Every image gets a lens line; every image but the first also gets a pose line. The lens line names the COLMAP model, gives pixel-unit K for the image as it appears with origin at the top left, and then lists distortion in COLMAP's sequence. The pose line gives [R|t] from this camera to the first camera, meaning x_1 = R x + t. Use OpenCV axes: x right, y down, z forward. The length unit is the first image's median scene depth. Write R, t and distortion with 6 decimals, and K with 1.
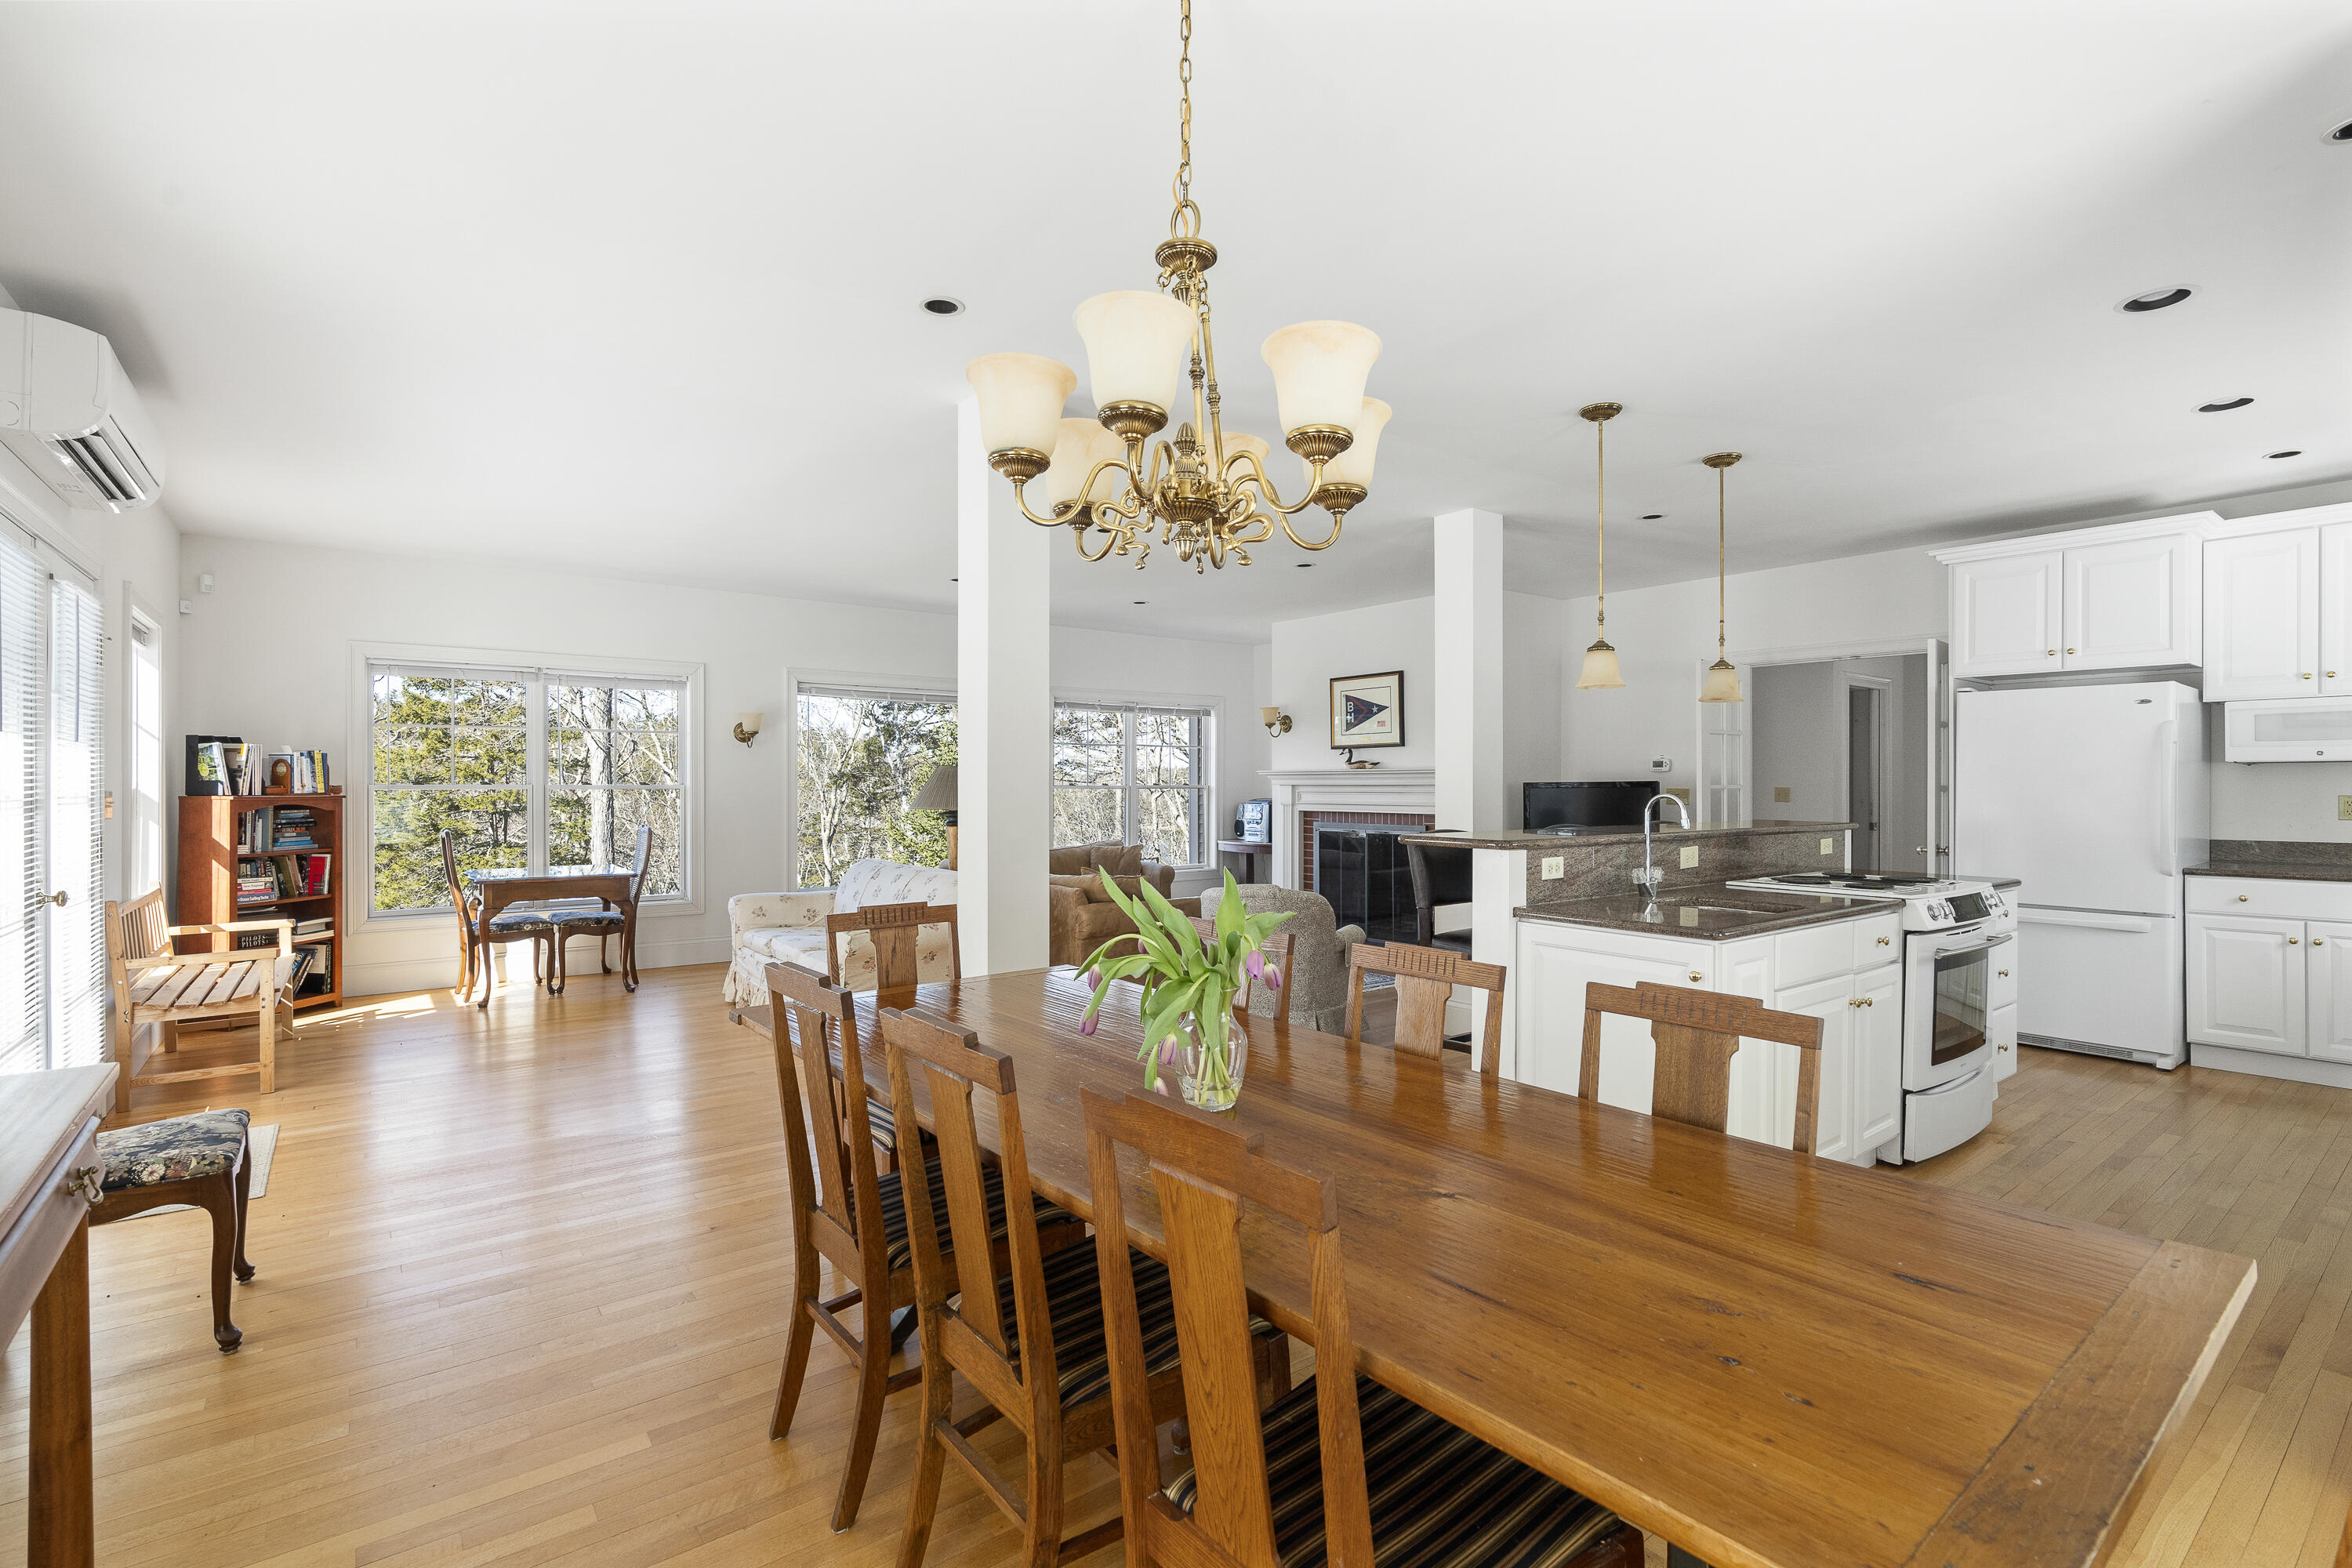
lens RADIAL K [[1090.1, 0, 1185.7], [0, 1090.1, 778.8], [0, 0, 1]] dist [-0.000482, -0.000455]
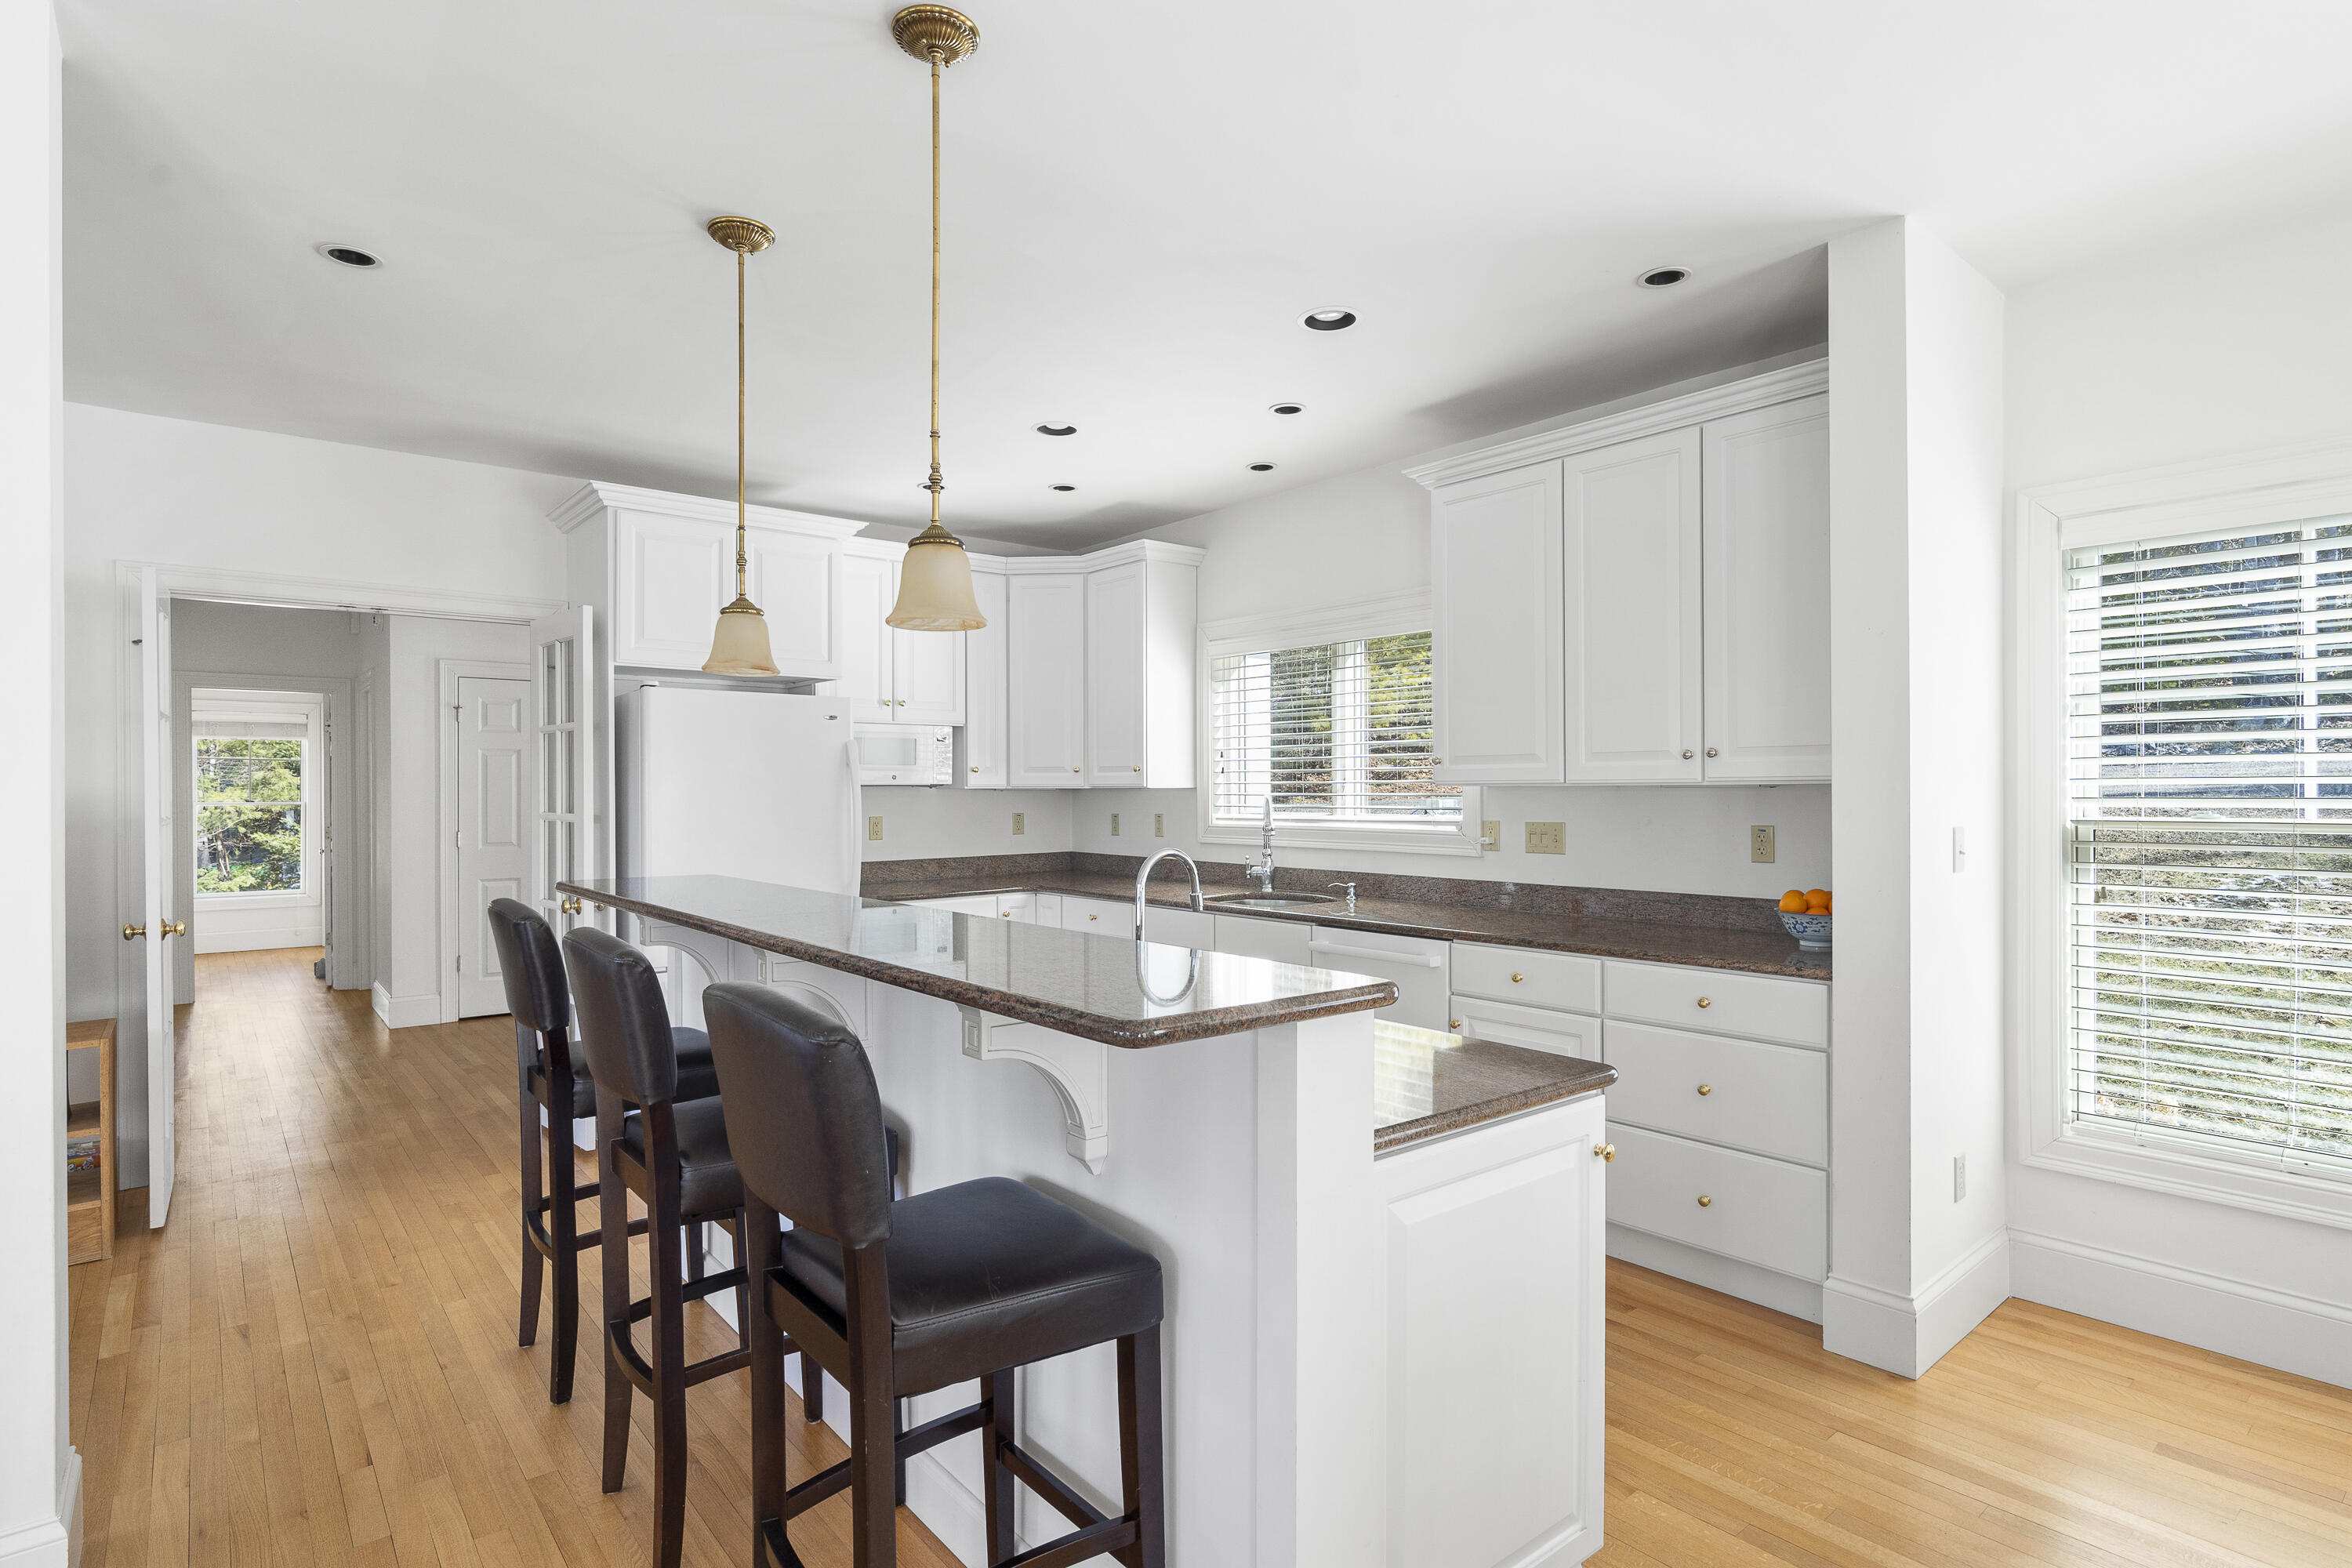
lens RADIAL K [[1184.3, 0, 1162.2], [0, 1184.3, 789.6], [0, 0, 1]] dist [0.001813, -0.000494]
pose [[-0.015927, 0.000369, 0.999873, -0.077334], [-0.002160, 0.999998, -0.000404, -0.008829], [-0.999871, -0.002166, -0.015926, 0.565268]]
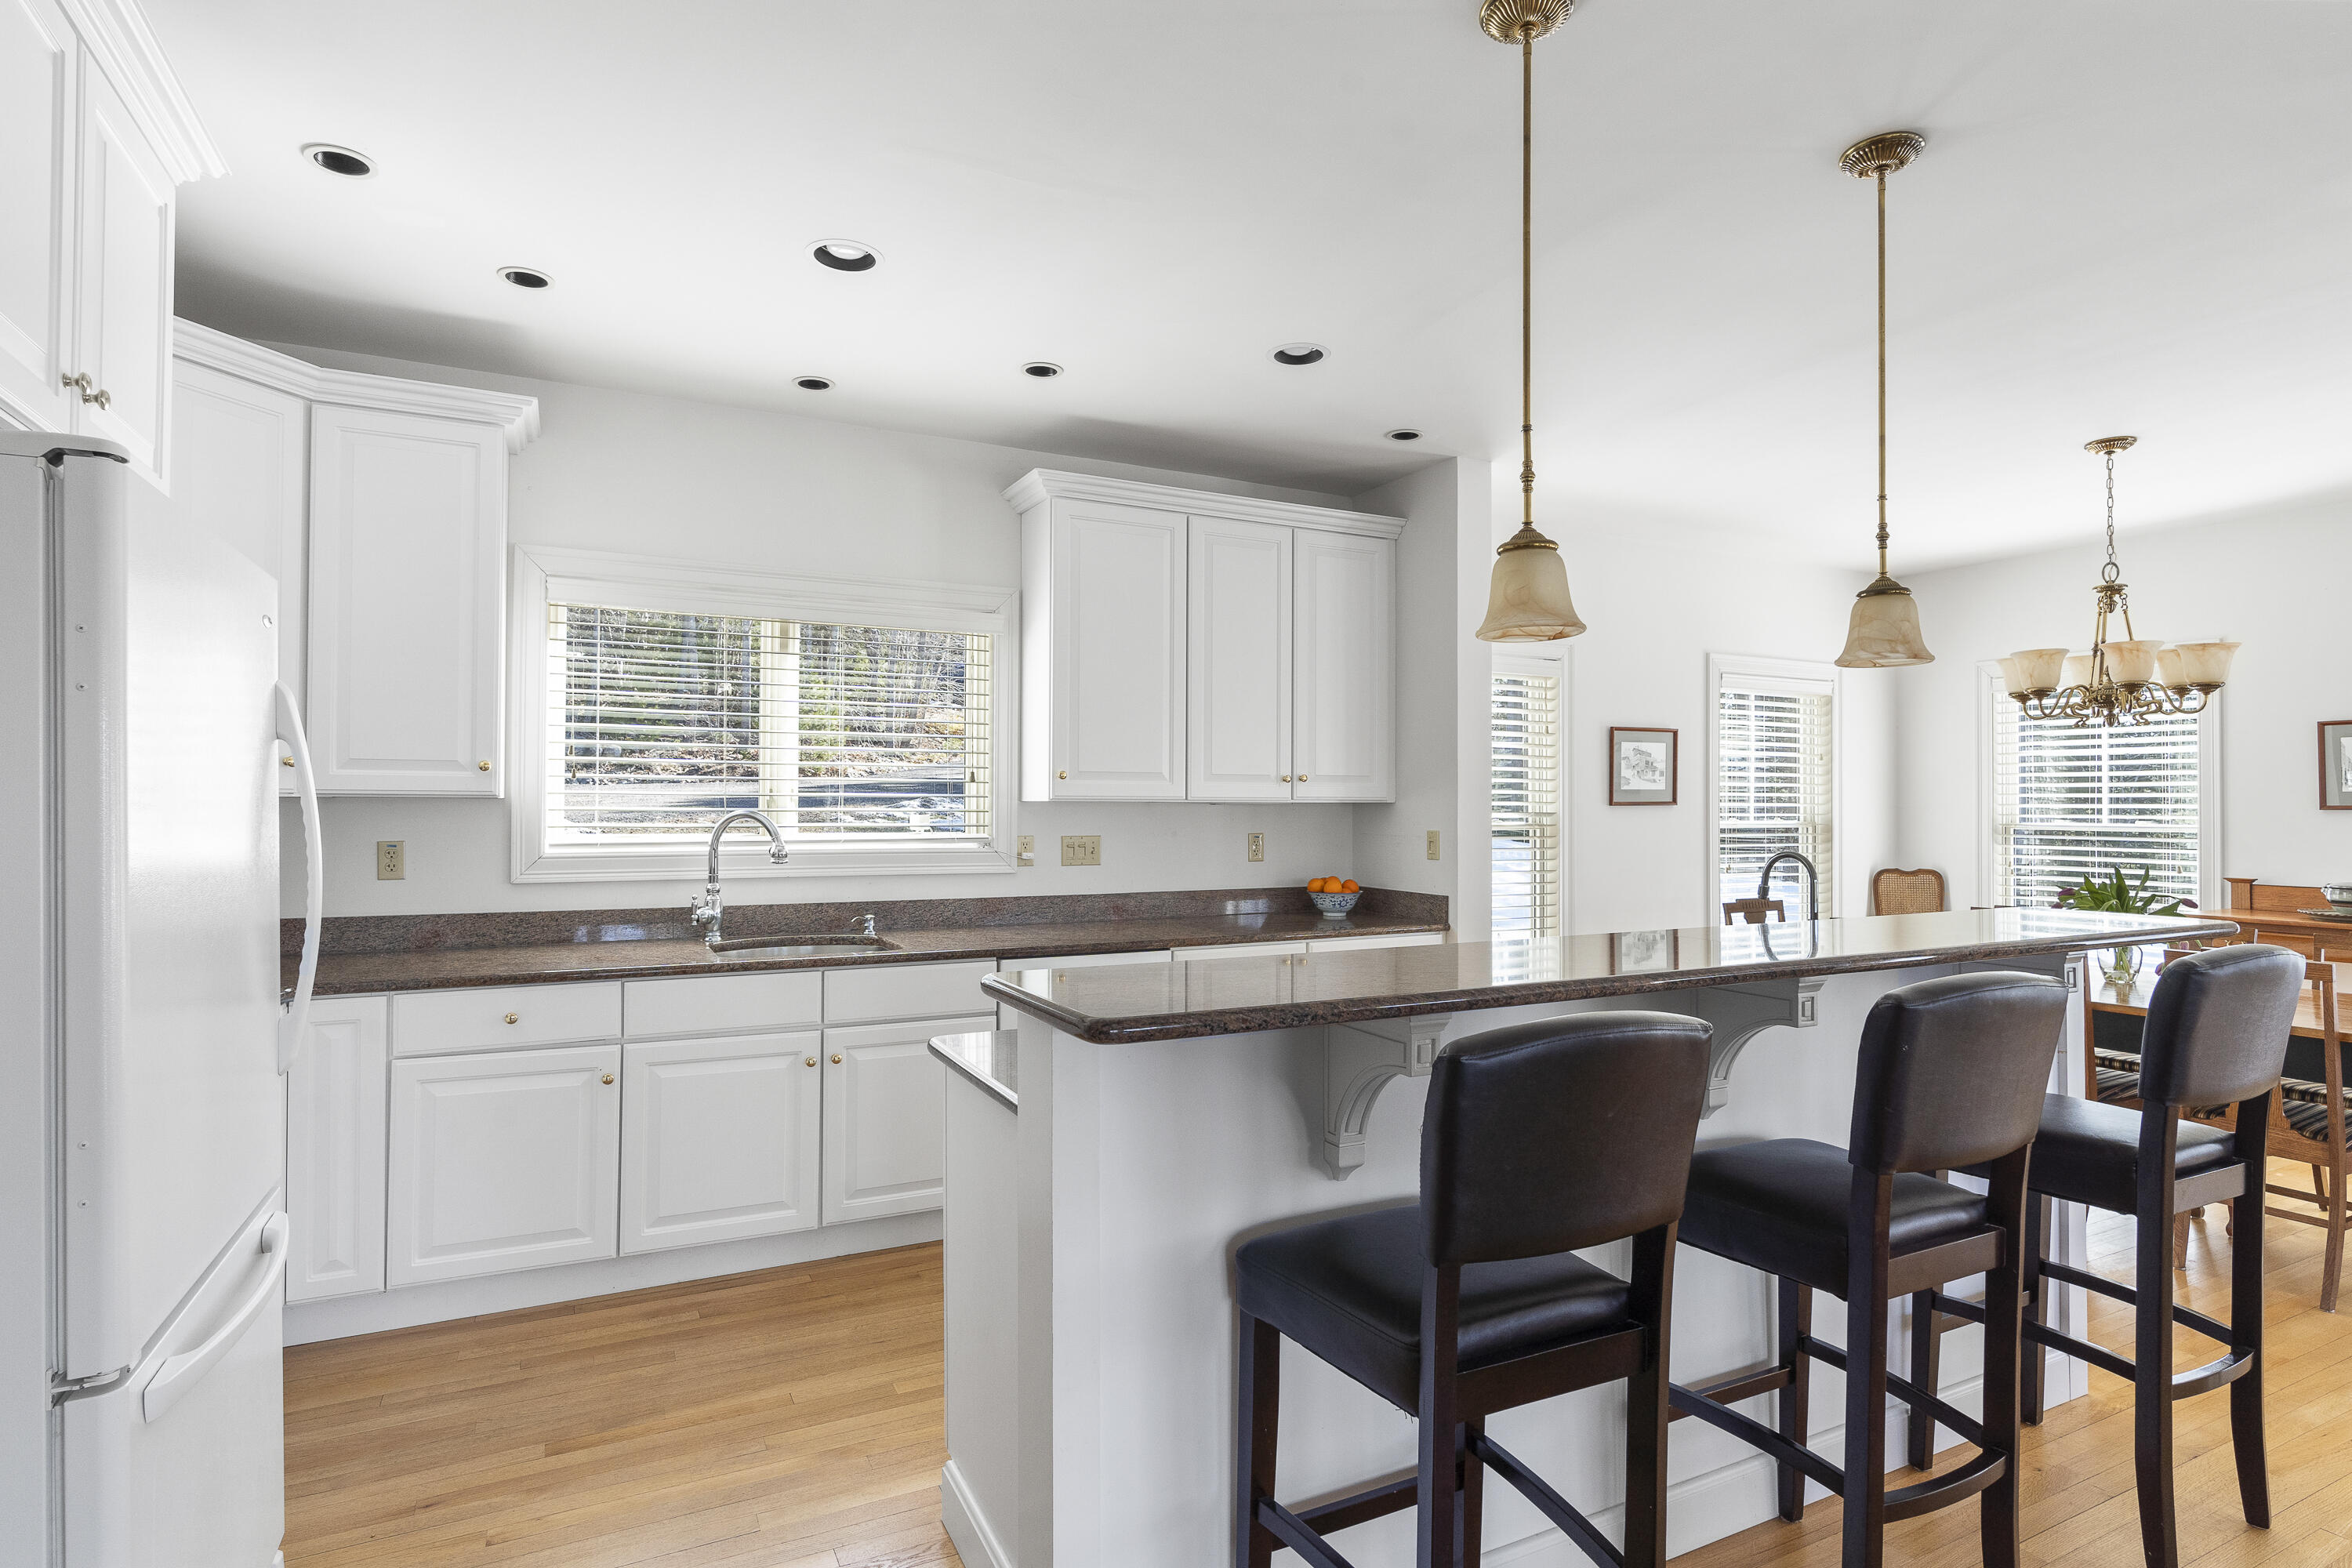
lens RADIAL K [[1212.8, 0, 1165.1], [0, 1212.8, 796.9], [0, 0, 1]] dist [-0.003499, 0.002119]
pose [[-0.981022, -0.002179, 0.193886, 0.378731], [-0.004930, 0.999894, -0.013711, -0.004955], [-0.193836, -0.014407, -0.980928, 1.023963]]
